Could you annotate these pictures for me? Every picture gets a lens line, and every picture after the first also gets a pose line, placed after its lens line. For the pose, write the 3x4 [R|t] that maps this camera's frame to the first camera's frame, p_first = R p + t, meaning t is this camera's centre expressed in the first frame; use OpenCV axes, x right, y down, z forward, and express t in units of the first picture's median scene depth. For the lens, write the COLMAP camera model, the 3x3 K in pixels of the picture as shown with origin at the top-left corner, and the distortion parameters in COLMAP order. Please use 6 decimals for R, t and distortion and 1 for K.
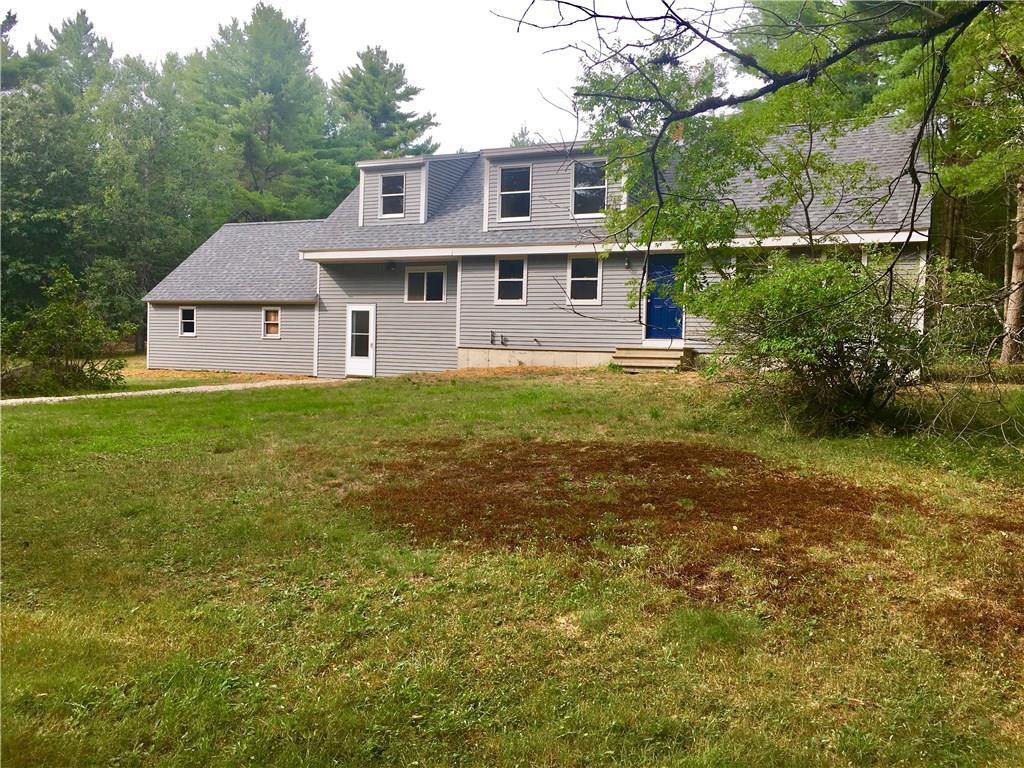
lens RADIAL K [[928.9, 0, 512.0], [0, 928.9, 384.0], [0, 0, 1]] dist [0.134854, -0.194877]
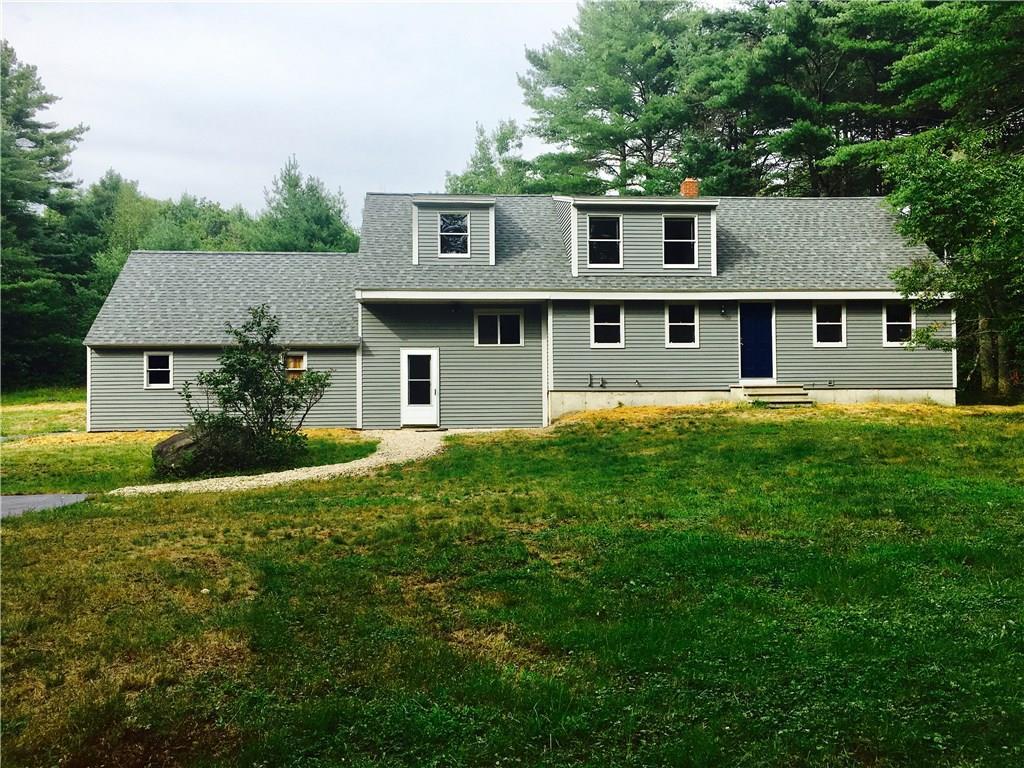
lens RADIAL K [[928.9, 0, 512.0], [0, 928.9, 384.0], [0, 0, 1]] dist [0.134854, -0.194877]
pose [[0.838308, -0.021999, 0.544753, -0.606041], [0.048061, 0.998278, -0.033645, -0.014736], [-0.543075, 0.054386, 0.837921, 0.182186]]
